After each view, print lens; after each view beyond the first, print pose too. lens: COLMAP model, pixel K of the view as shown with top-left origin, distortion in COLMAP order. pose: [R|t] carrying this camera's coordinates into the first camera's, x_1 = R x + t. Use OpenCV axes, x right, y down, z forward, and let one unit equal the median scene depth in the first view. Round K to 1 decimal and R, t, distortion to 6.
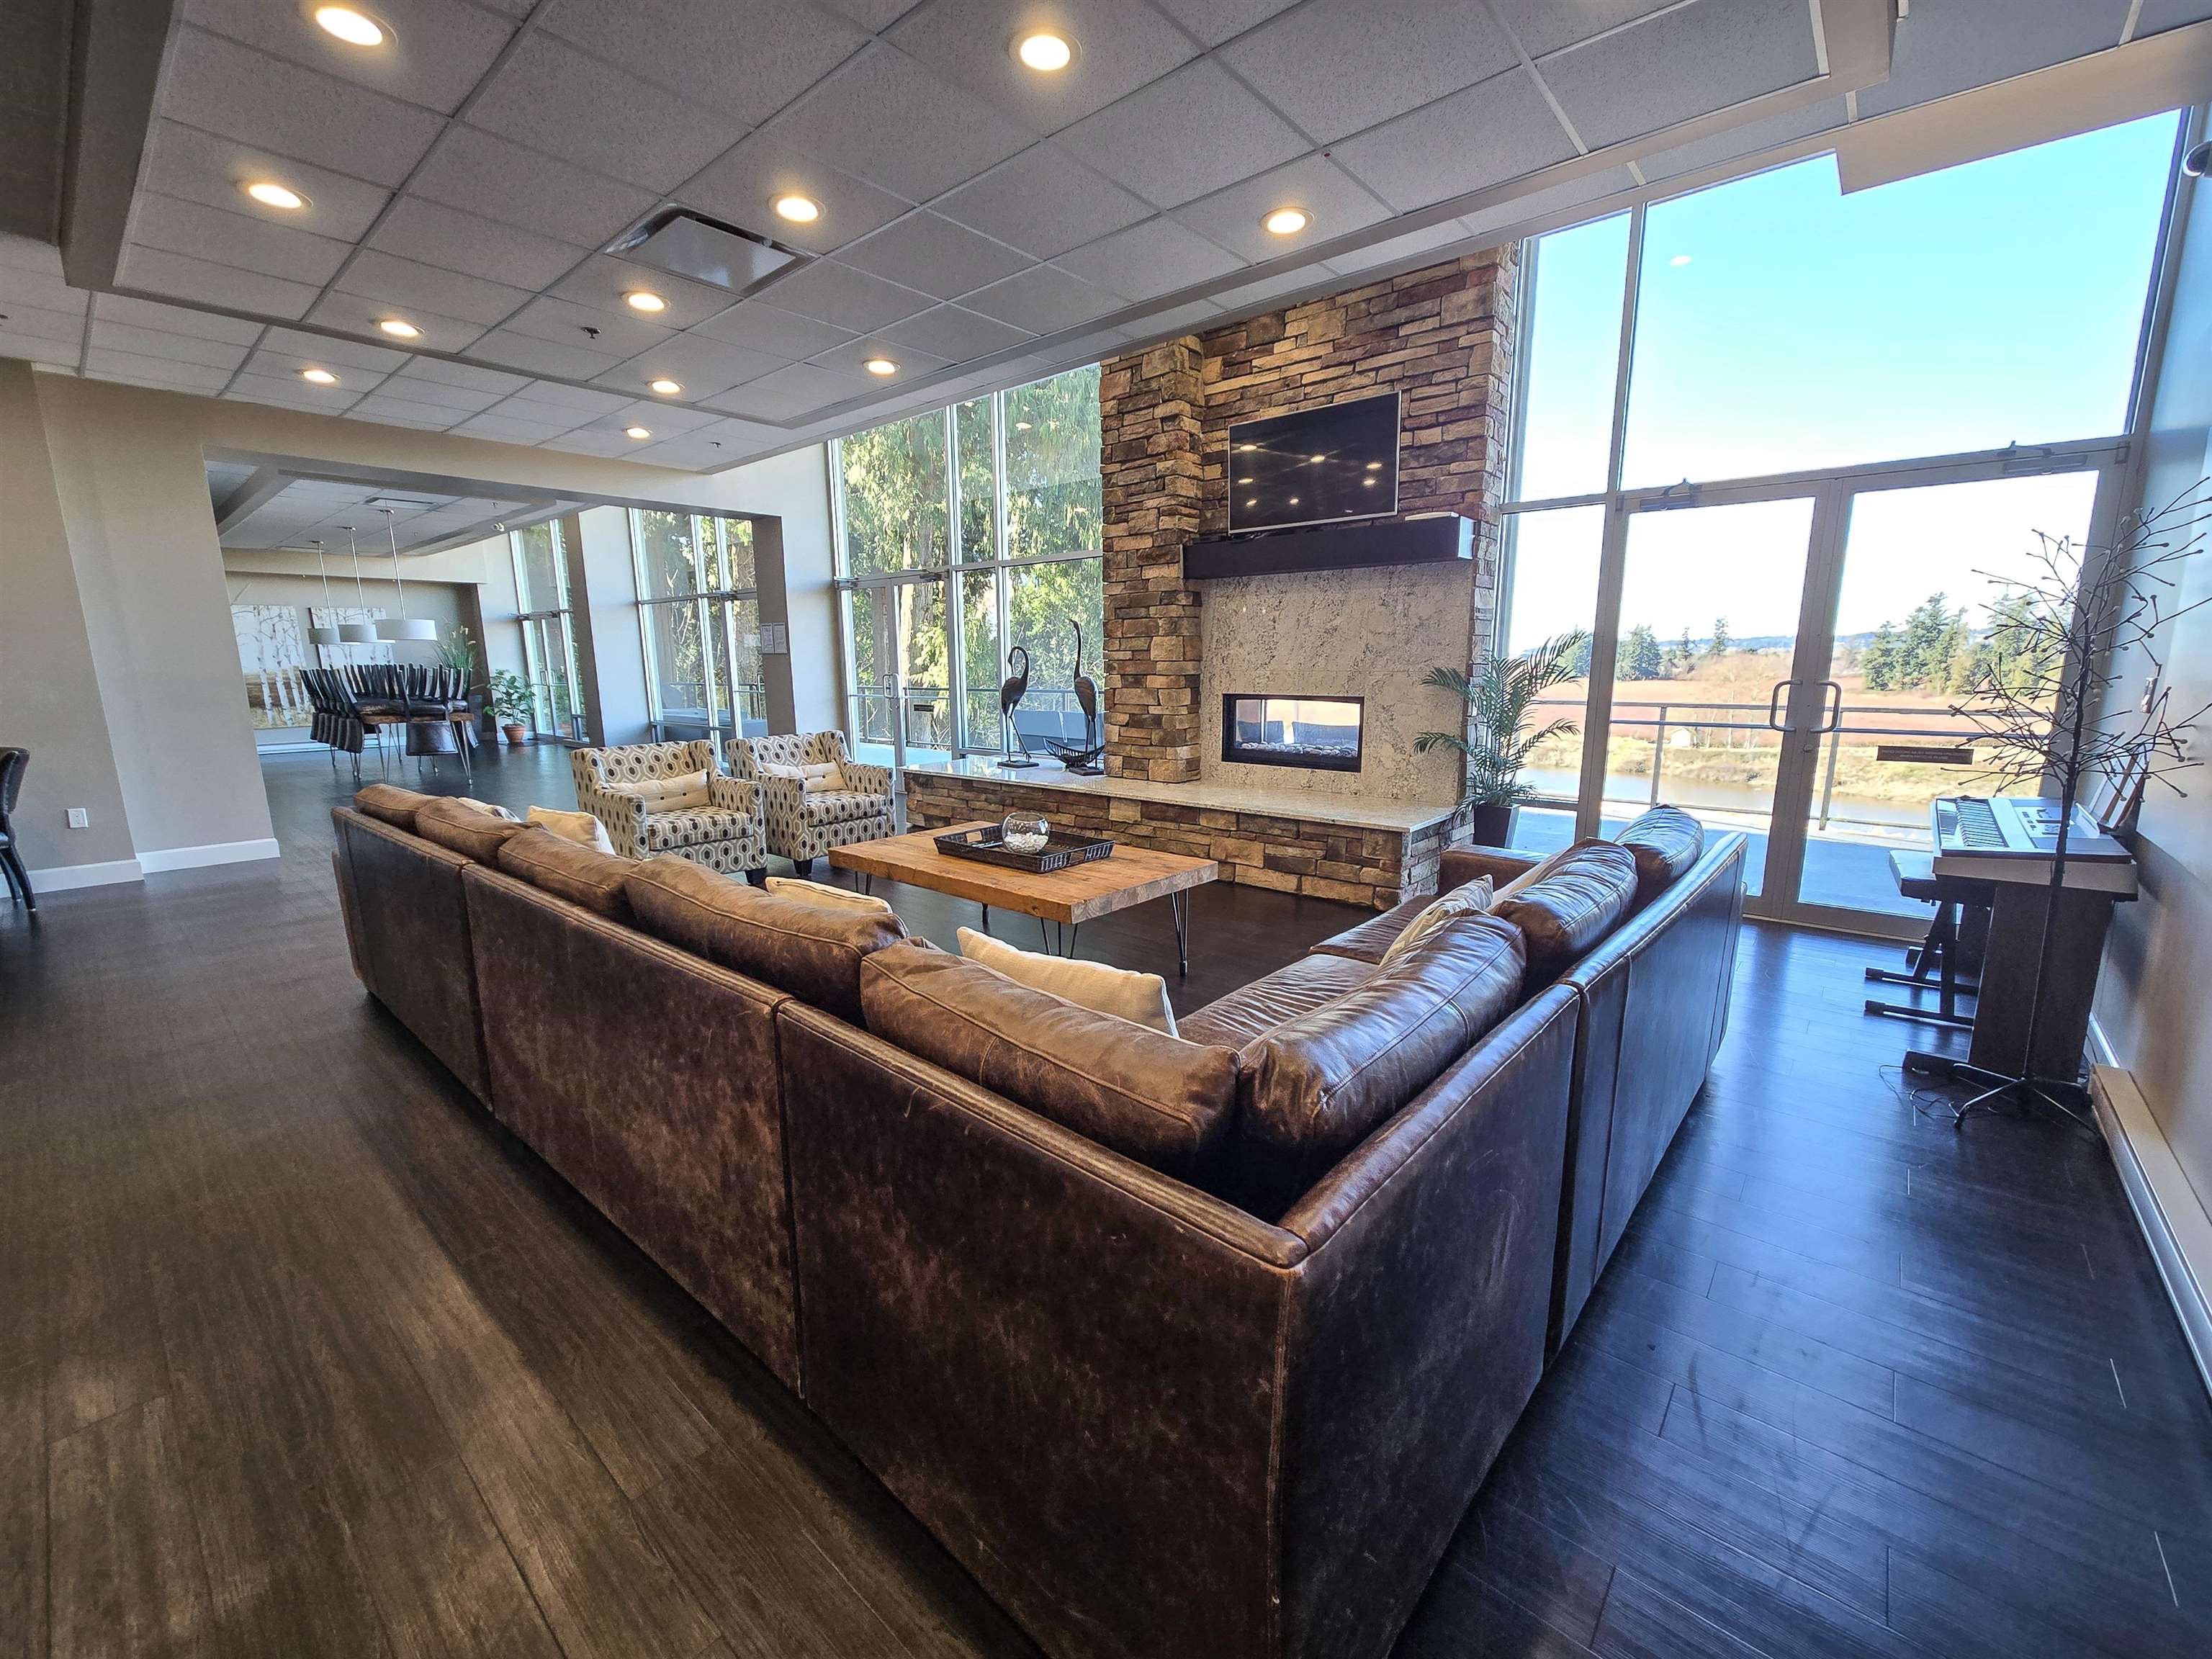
lens RADIAL K [[897.7, 0, 1106.0], [0, 897.7, 829.5], [0, 0, 1]] dist [-0.000084, -0.000001]
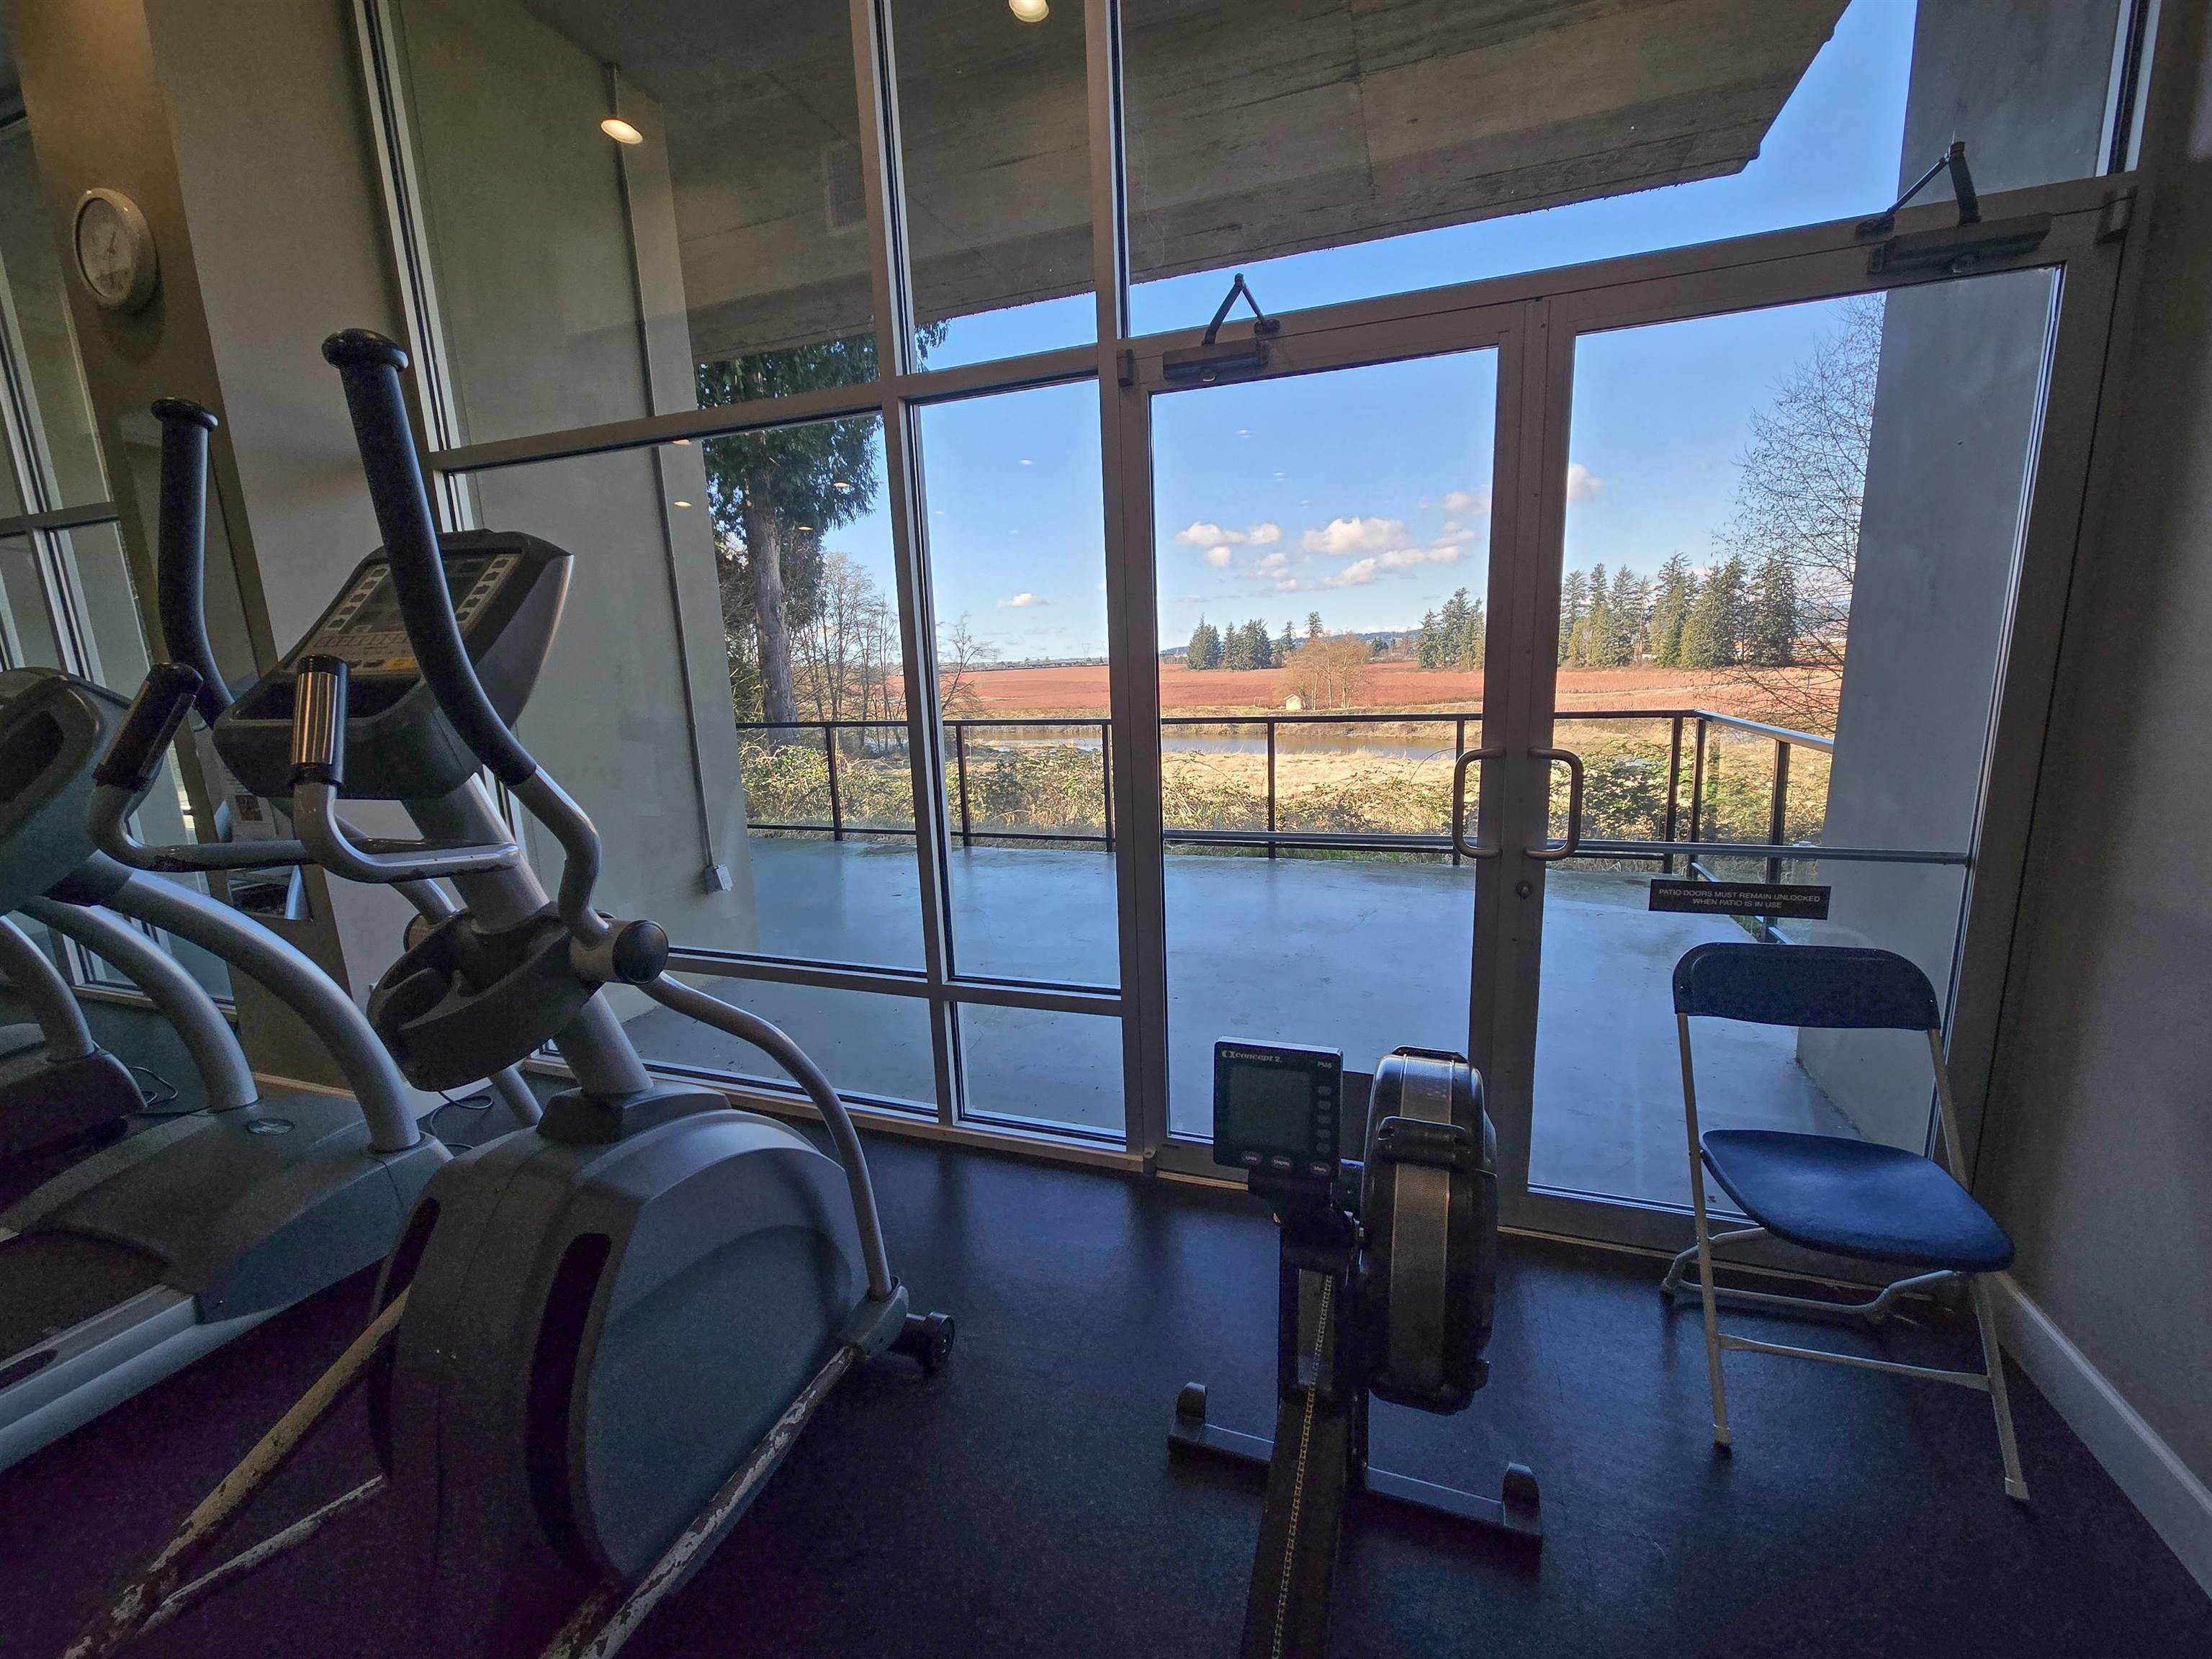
lens RADIAL K [[897.7, 0, 1106.0], [0, 897.7, 829.5], [0, 0, 1]] dist [-0.000084, -0.000001]
pose [[0.932690, -0.107416, 0.344311, 0.313499], [0.109354, 0.993906, 0.013849, -0.116830], [-0.343701, 0.024735, 0.938753, 0.477437]]
